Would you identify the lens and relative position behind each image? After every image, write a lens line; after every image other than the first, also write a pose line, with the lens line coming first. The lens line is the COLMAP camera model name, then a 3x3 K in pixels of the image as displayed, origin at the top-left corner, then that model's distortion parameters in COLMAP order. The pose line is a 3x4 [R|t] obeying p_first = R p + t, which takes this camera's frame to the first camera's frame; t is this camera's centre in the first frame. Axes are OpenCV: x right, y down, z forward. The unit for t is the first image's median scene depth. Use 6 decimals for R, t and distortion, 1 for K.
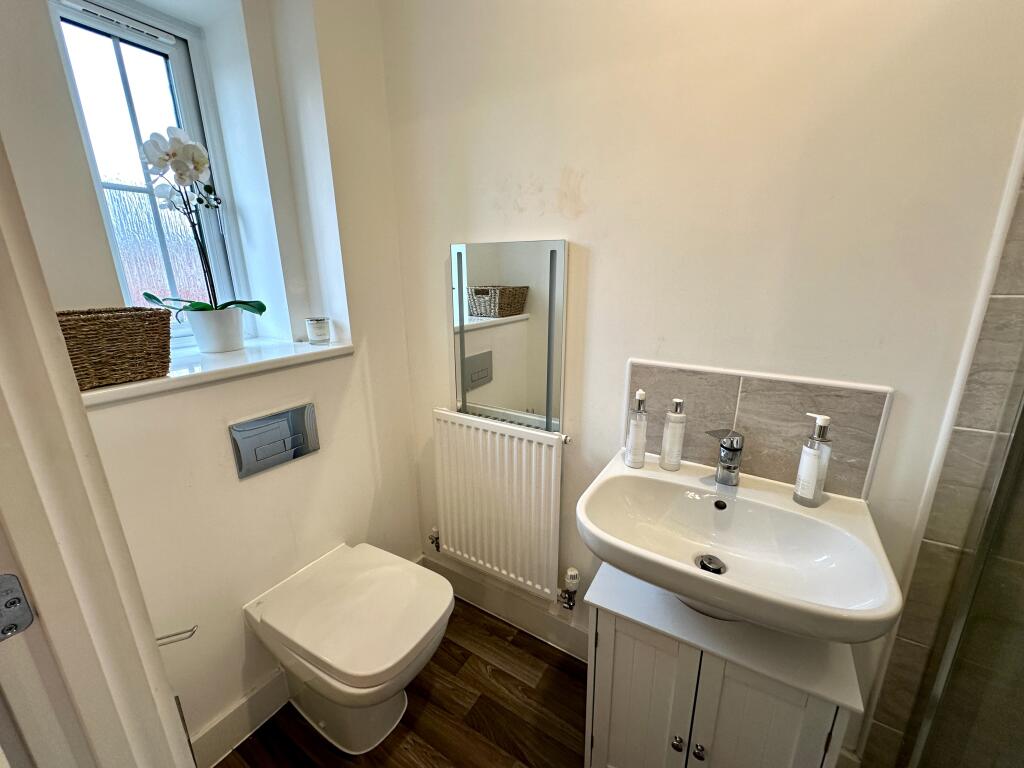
lens RADIAL K [[411.0, 0, 515.3], [0, 411.0, 382.4], [0, 0, 1]] dist [-0.006934, 0.000893]
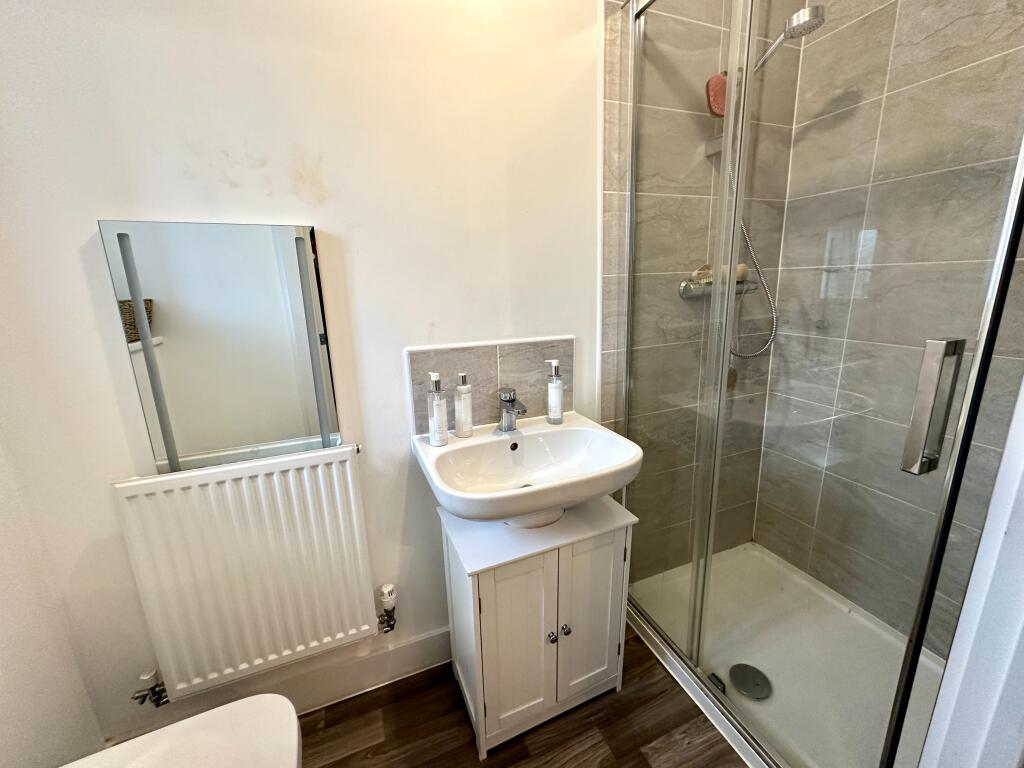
lens RADIAL K [[411.0, 0, 517.2], [0, 411.0, 381.5], [0, 0, 1]] dist [-0.006934, 0.000893]
pose [[0.582407, -0.198671, 0.788246, -0.416347], [0.235182, 0.969387, 0.070559, 0.018102], [-0.778134, 0.144288, 0.611301, 0.181376]]
